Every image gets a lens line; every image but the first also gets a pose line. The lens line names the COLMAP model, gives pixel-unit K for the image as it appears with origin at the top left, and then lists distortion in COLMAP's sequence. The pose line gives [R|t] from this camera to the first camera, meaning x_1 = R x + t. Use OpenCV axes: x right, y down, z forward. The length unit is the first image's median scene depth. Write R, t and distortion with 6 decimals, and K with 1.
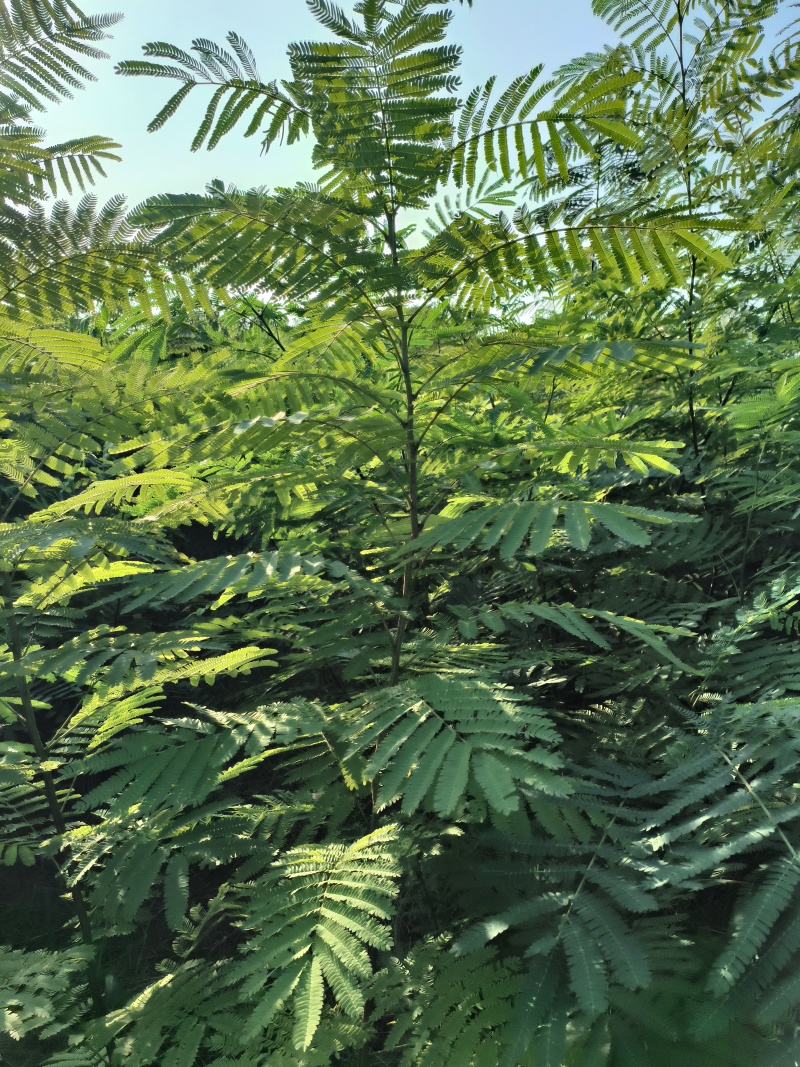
lens RADIAL K [[680.8, 0, 418.6], [0, 680.8, 528.8], [0, 0, 1]] dist [0.004379, 0.004646]
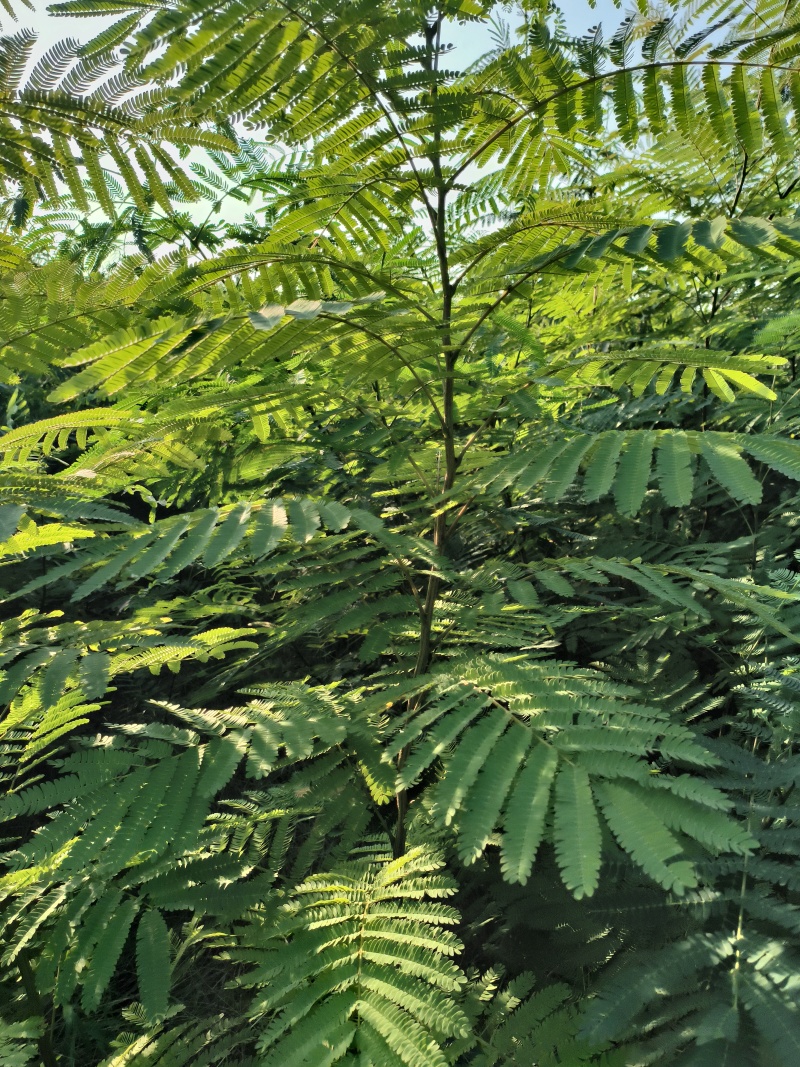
lens RADIAL K [[680.8, 0, 418.6], [0, 680.8, 528.8], [0, 0, 1]] dist [0.004379, 0.004646]
pose [[0.995683, -0.018760, 0.090907, -0.122282], [0.014514, 0.998783, 0.047141, 0.031855], [-0.091680, -0.045618, 0.994743, 0.245739]]
